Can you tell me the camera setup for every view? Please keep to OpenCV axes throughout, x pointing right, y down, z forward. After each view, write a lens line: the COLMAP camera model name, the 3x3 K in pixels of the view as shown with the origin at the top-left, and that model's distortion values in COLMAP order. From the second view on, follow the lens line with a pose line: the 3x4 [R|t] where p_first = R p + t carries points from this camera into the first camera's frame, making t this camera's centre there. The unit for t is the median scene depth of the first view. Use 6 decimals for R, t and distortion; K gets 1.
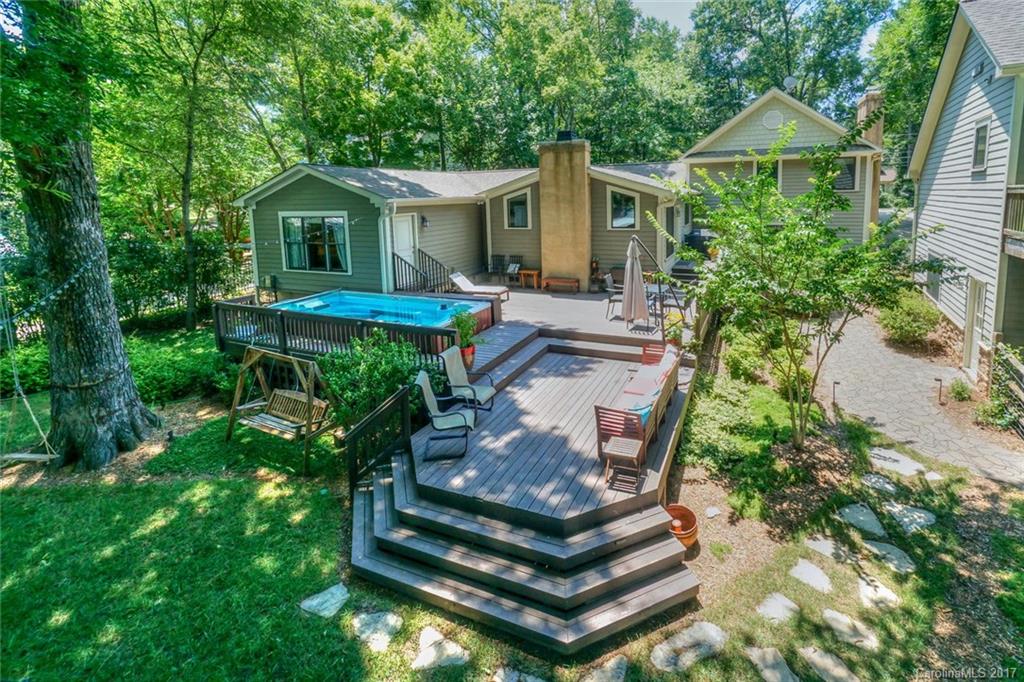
lens RADIAL K [[456.6, 0, 559.8], [0, 456.6, 245.0], [0, 0, 1]] dist [0.001808, -0.003944]
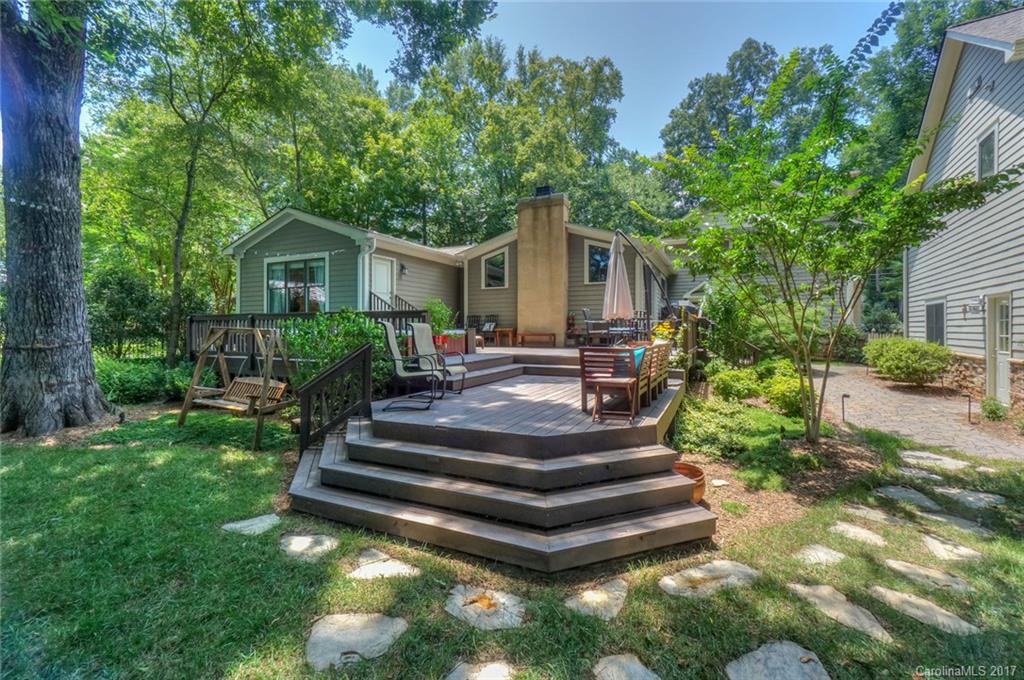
lens RADIAL K [[431.9, 0, 512.8], [0, 431.9, 327.3], [0, 0, 1]] dist [0.000713, 0.000275]
pose [[0.998647, 0.021355, -0.047423, -0.005625], [-0.026554, 0.993371, -0.111843, 0.193161], [0.044721, 0.112950, 0.992594, 0.079969]]
